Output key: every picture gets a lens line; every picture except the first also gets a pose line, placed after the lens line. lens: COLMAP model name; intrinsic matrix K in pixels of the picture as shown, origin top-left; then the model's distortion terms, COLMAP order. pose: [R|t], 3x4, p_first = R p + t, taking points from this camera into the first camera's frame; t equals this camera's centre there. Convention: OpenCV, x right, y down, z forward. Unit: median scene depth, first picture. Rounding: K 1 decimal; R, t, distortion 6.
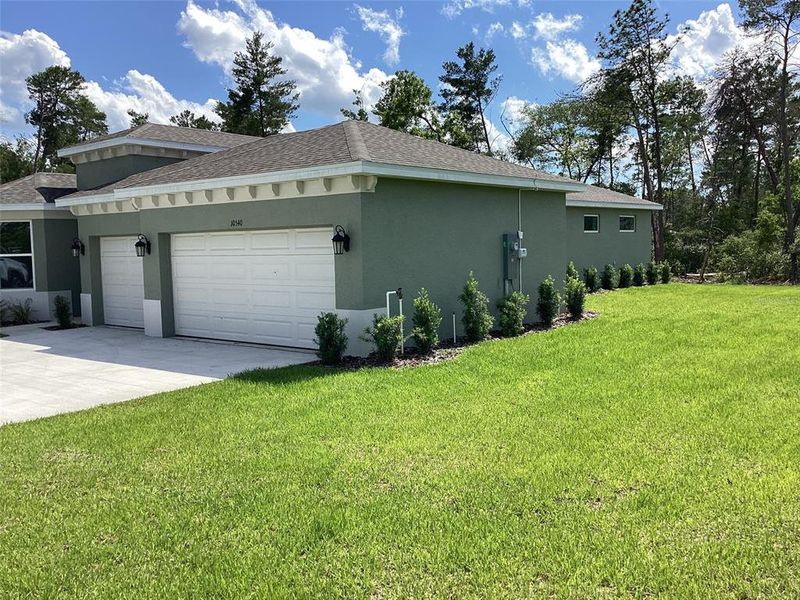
lens RADIAL K [[738.1, 0, 405.4], [0, 738.1, 297.3], [0, 0, 1]] dist [0.111030, -0.219223]
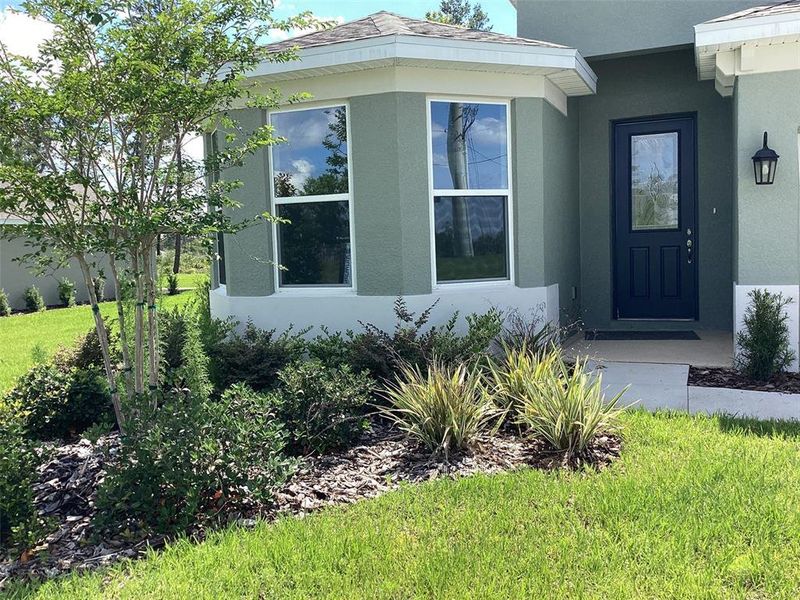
lens RADIAL K [[738.1, 0, 396.6], [0, 738.1, 300.1], [0, 0, 1]] dist [0.118967, -0.205323]
pose [[0.953922, -0.030584, 0.298493, -0.262380], [0.033231, 0.999440, -0.003796, -0.000553], [-0.298210, 0.013540, 0.954404, 0.255534]]
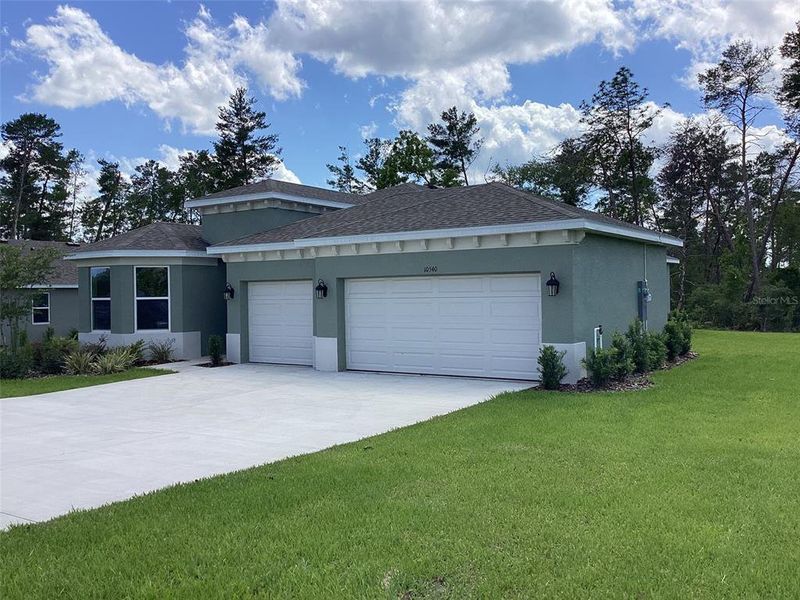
lens RADIAL K [[738.1, 0, 396.6], [0, 738.1, 300.1], [0, 0, 1]] dist [0.118967, -0.205323]
pose [[0.994995, 0.008272, 0.099585, -0.109719], [-0.001719, 0.997838, -0.065706, 0.006230], [-0.099914, 0.065206, 0.992857, -0.036247]]
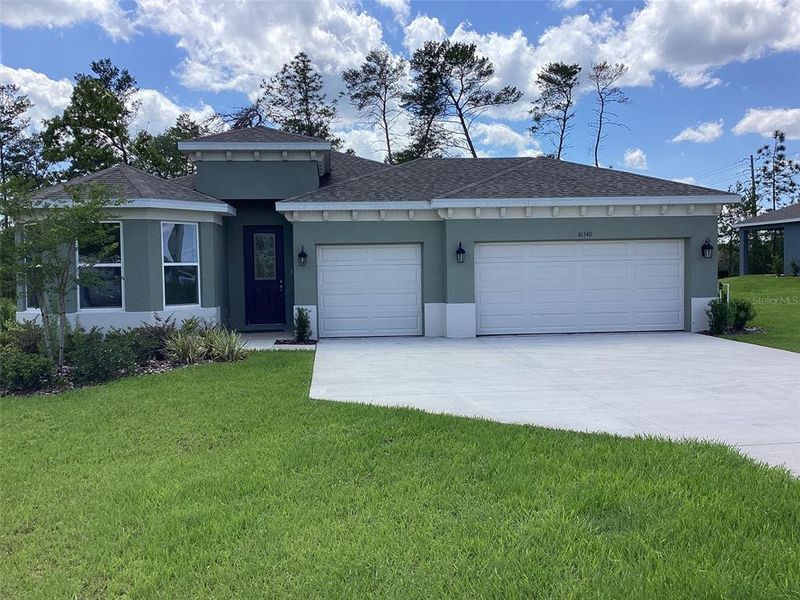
lens RADIAL K [[735.0, 0, 400.0], [0, 735.0, 300.0], [0, 0, 1]] dist [0.162201, -0.316737]
pose [[0.705582, -0.018799, 0.708379, -0.365129], [0.052047, 0.998323, -0.025348, 0.006620], [-0.706714, 0.054755, 0.705377, 0.097614]]
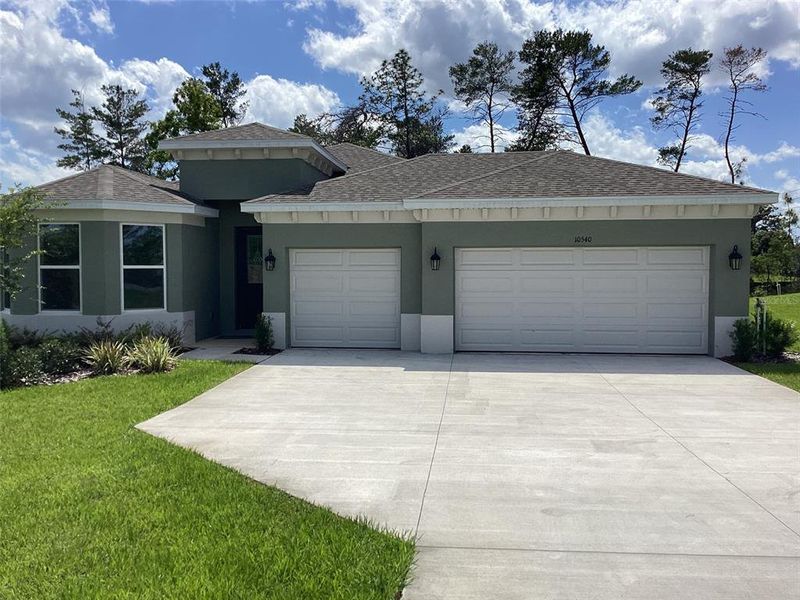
lens RADIAL K [[738.1, 0, 405.4], [0, 738.1, 297.3], [0, 0, 1]] dist [0.111030, -0.219223]
pose [[0.826382, -0.000655, 0.563110, -0.288958], [0.022543, 0.999236, -0.031920, 0.003137], [-0.562659, 0.039072, 0.825766, 0.072034]]
